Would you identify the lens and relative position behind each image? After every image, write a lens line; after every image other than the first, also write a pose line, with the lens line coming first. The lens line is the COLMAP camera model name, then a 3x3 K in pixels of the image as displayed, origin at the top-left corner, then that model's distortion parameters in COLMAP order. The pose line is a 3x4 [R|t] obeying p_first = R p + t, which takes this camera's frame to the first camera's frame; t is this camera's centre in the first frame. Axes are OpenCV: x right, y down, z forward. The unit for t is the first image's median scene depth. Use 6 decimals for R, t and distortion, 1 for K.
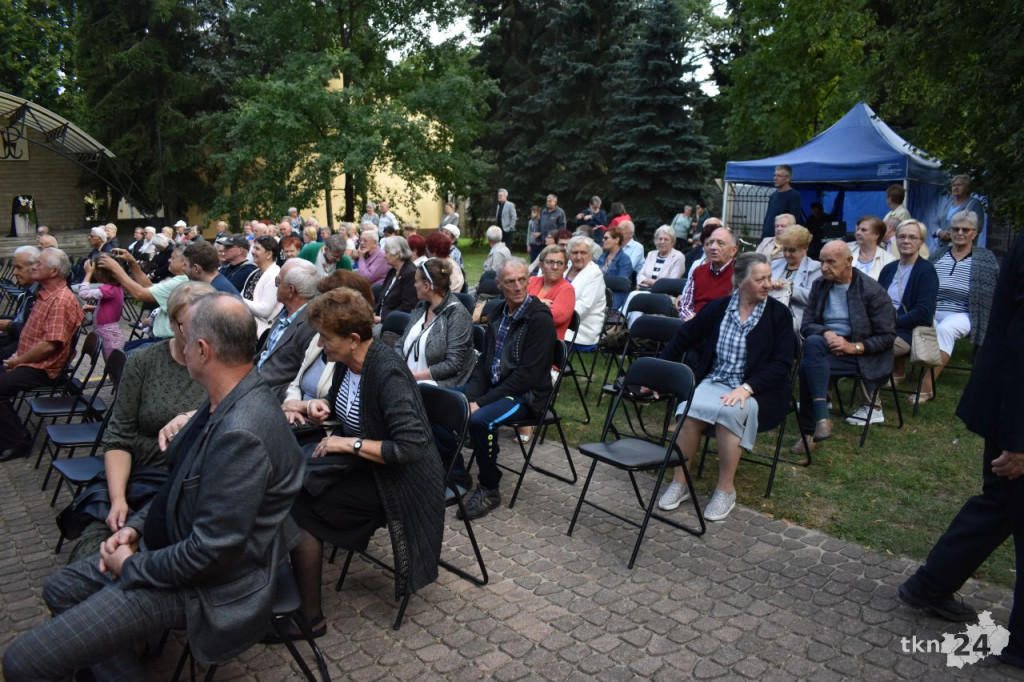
lens RADIAL K [[833.4, 0, 507.9], [0, 833.4, 347.7], [0, 0, 1]] dist [-0.082418, 0.001368]
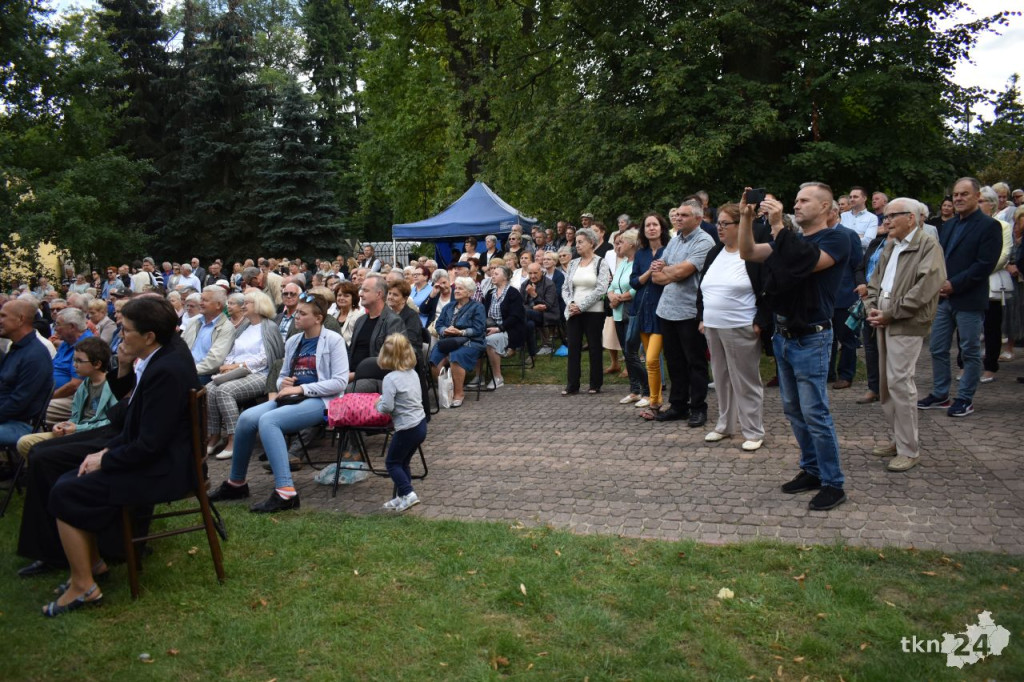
lens RADIAL K [[833.4, 0, 507.9], [0, 833.4, 347.7], [0, 0, 1]] dist [-0.082418, 0.001368]
pose [[0.879531, -0.094291, 0.466405, -0.125757], [0.128637, 0.990790, -0.042276, 0.033596], [-0.458123, 0.097180, 0.883561, -0.159851]]
